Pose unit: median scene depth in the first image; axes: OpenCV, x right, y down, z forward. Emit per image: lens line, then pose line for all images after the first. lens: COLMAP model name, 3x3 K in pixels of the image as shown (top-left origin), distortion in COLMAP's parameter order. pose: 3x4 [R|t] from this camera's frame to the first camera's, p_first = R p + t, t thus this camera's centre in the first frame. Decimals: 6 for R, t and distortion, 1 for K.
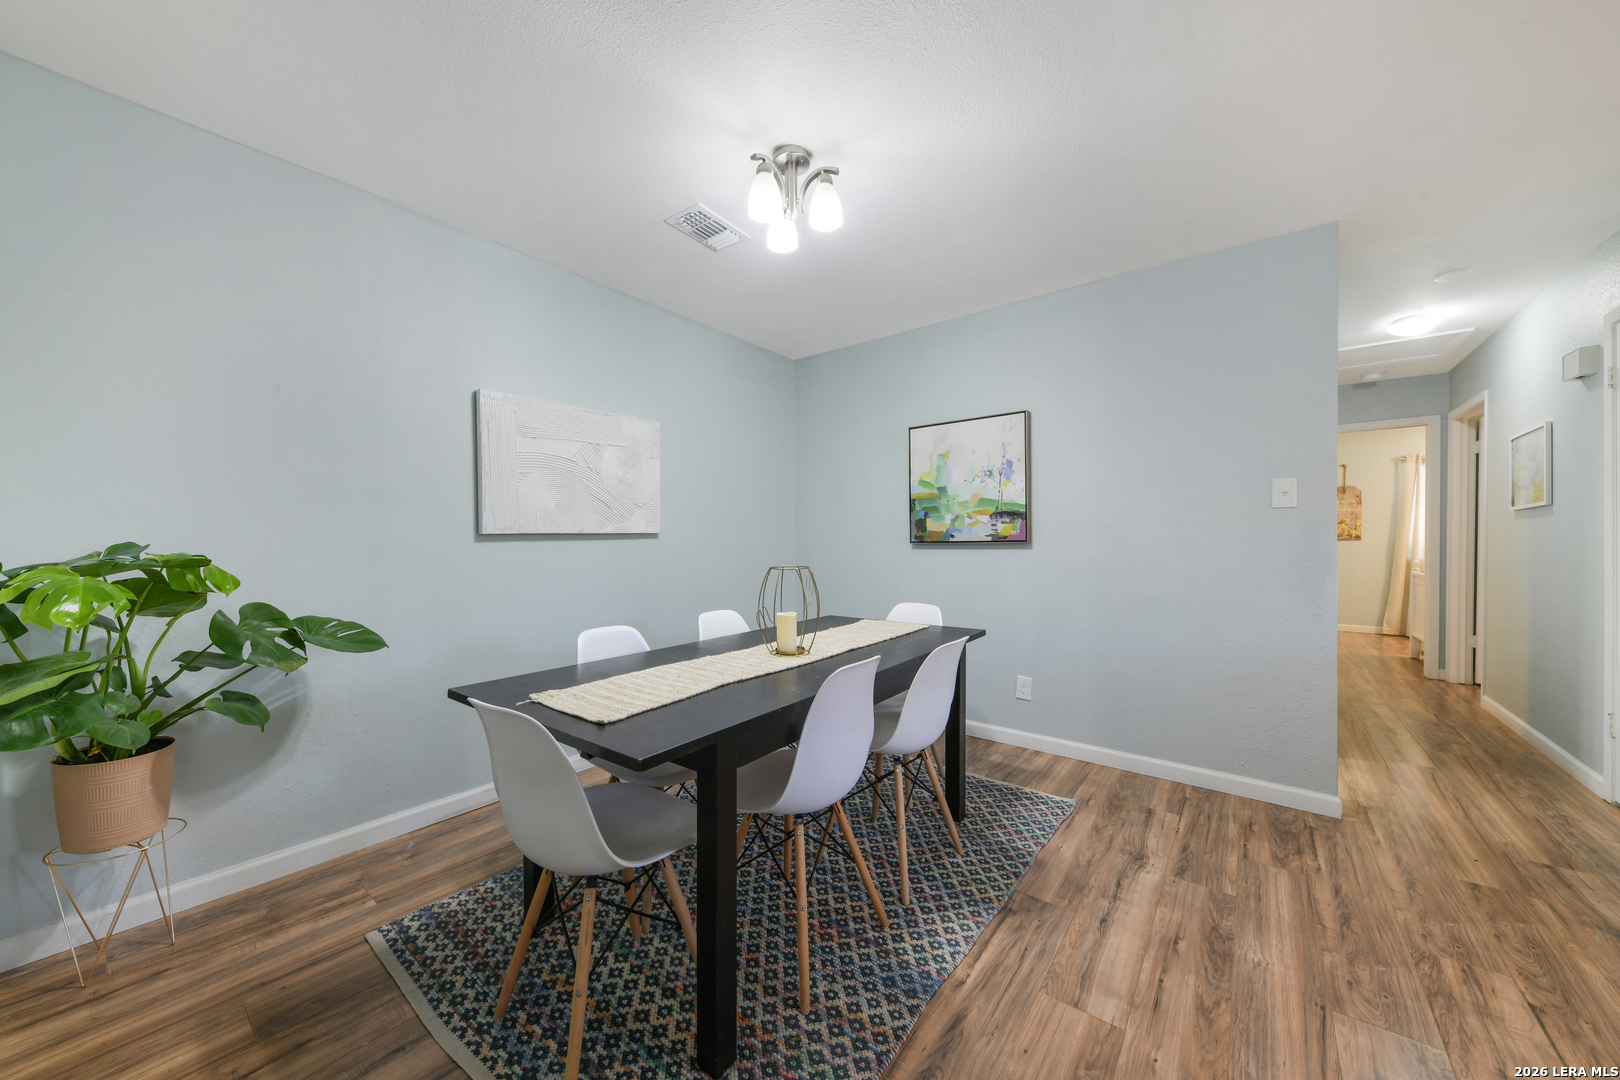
lens RADIAL K [[565.2, 0, 810.1], [0, 565.2, 542.8], [0, 0, 1]] dist [0.006077, -0.002846]
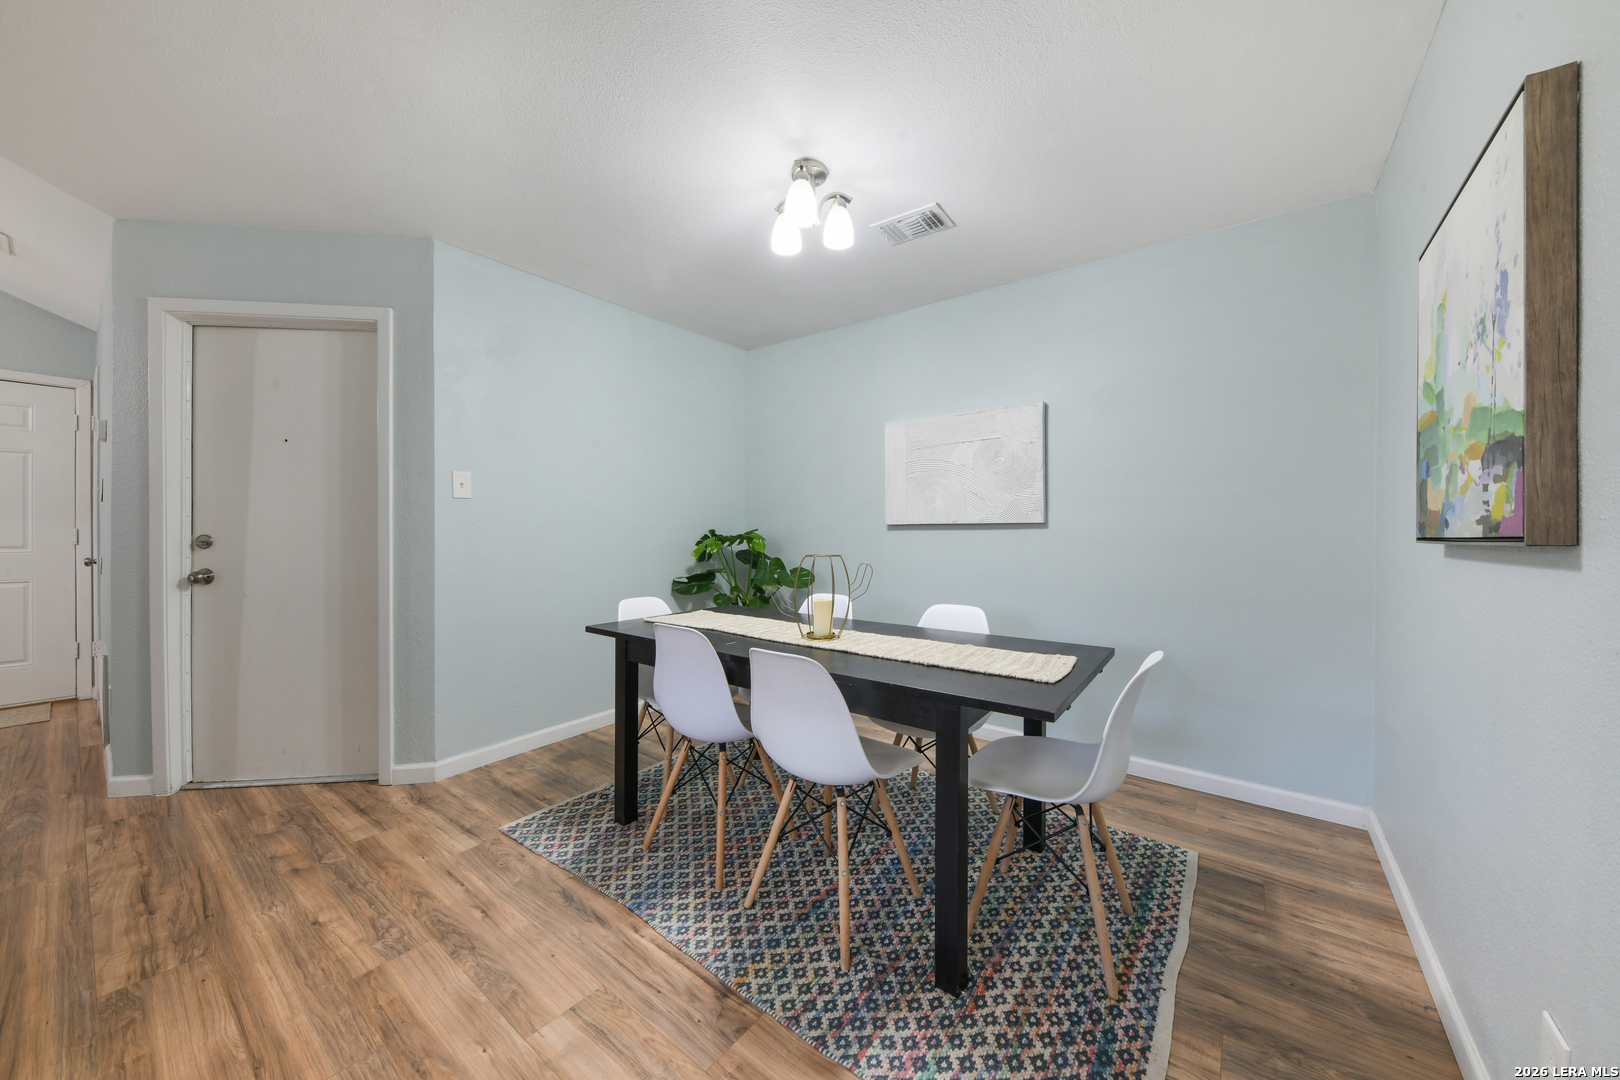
lens RADIAL K [[565.2, 0, 806.9], [0, 565.2, 525.1], [0, 0, 1]] dist [0.006077, -0.002846]
pose [[0.004808, 0.000595, -0.999988, 1.036344], [-0.015120, 0.999886, 0.000523, -0.007940], [0.999874, 0.015118, 0.004816, 0.998894]]
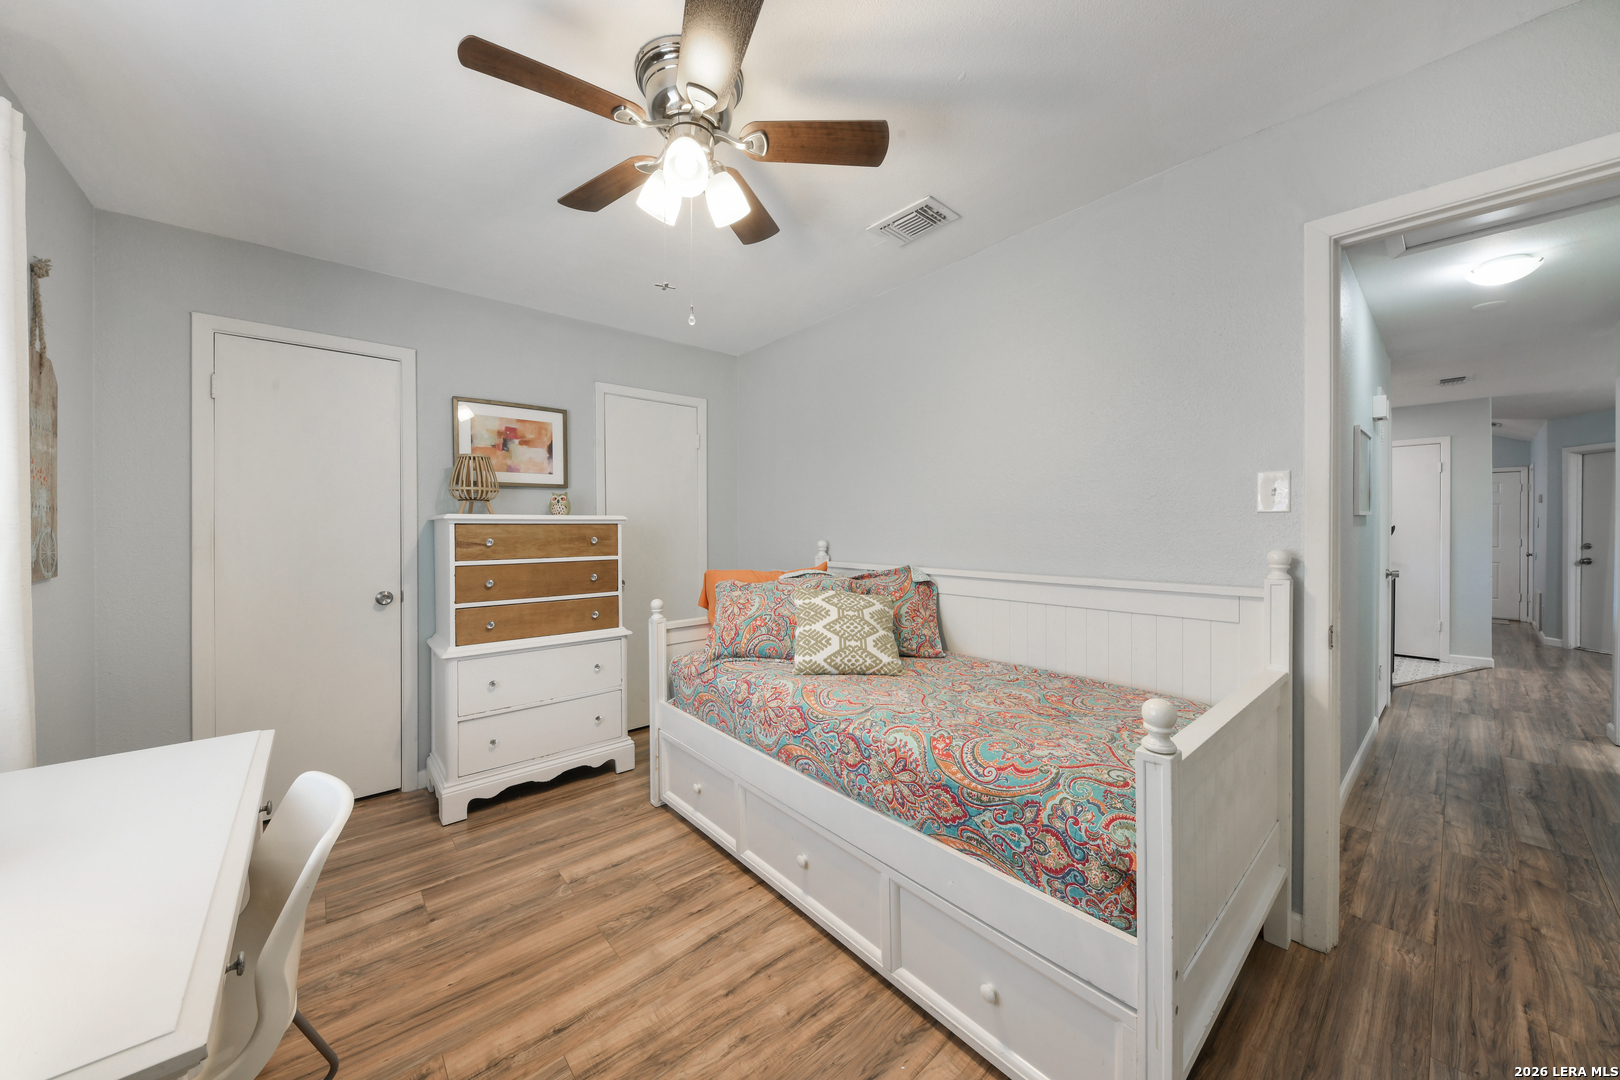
lens RADIAL K [[565.2, 0, 805.9], [0, 565.2, 538.7], [0, 0, 1]] dist [0.006077, -0.002846]
pose [[-0.980200, 0.003015, 0.197989, 1.901545], [0.008369, 0.999621, 0.026211, -0.045210], [-0.197835, 0.027349, -0.979854, 1.952802]]
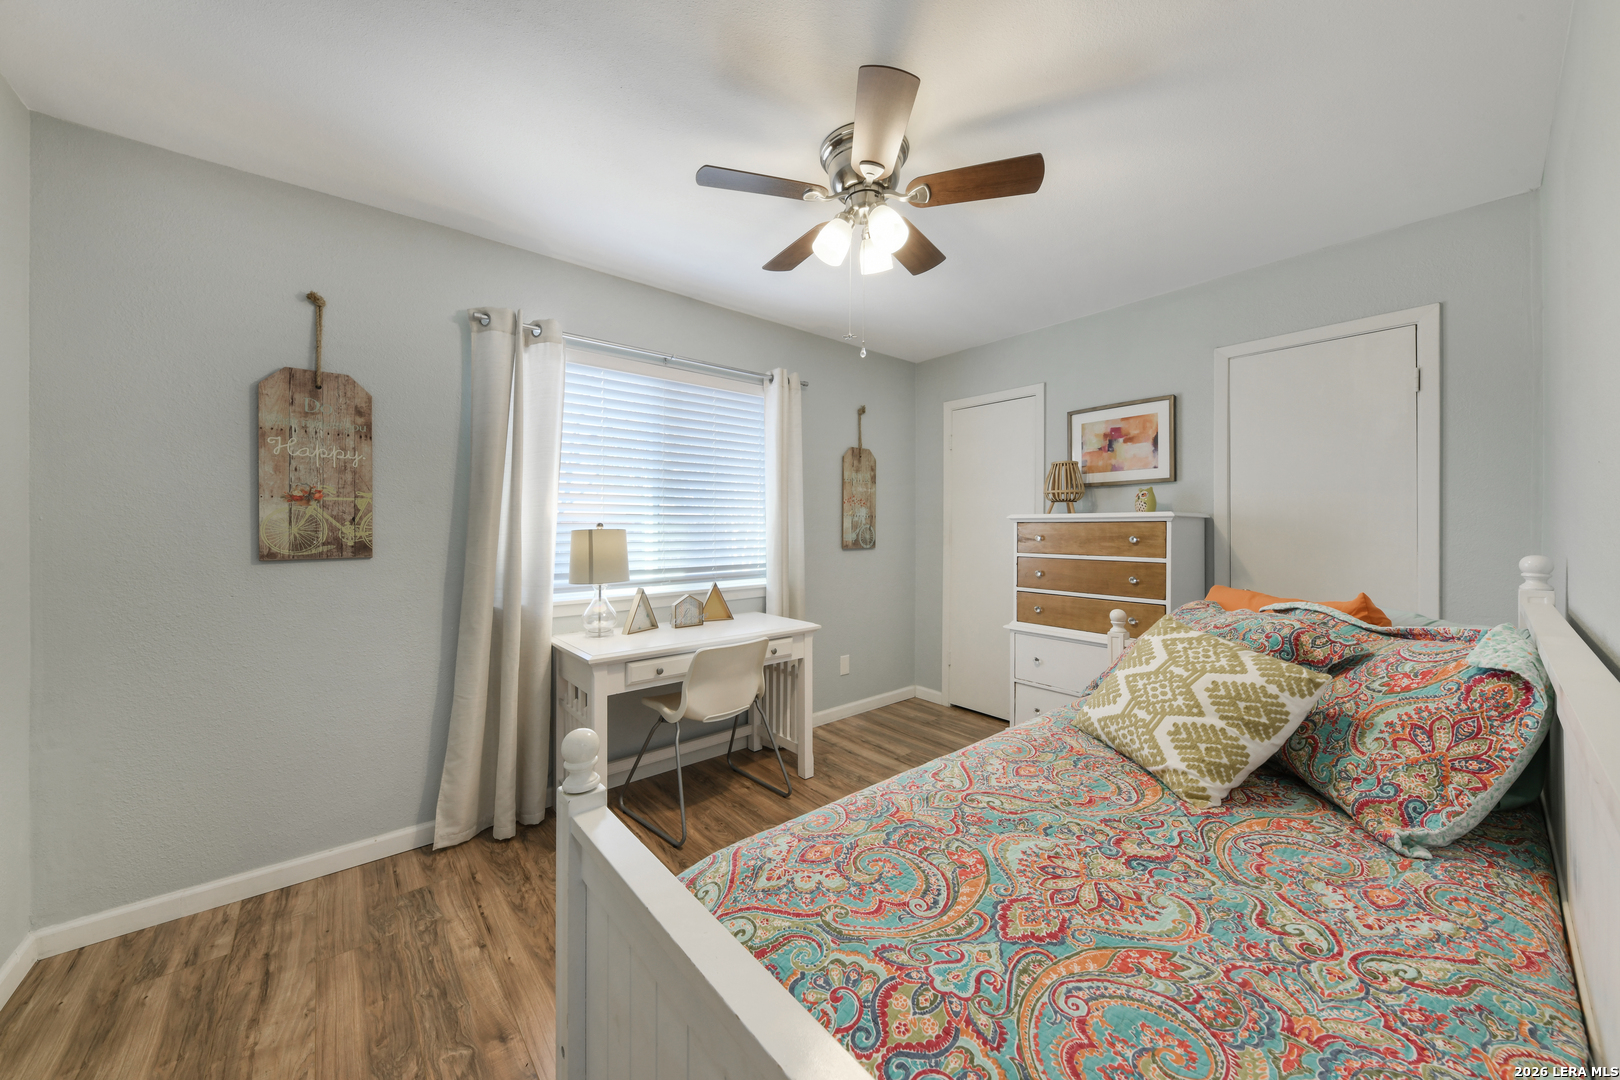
lens RADIAL K [[565.2, 0, 813.2], [0, 565.2, 532.2], [0, 0, 1]] dist [0.006077, -0.002846]
pose [[0.220806, -0.005331, 0.975303, 1.623548], [0.006508, 0.999971, 0.003992, -0.040632], [-0.975296, 0.005465, 0.220834, 1.566623]]
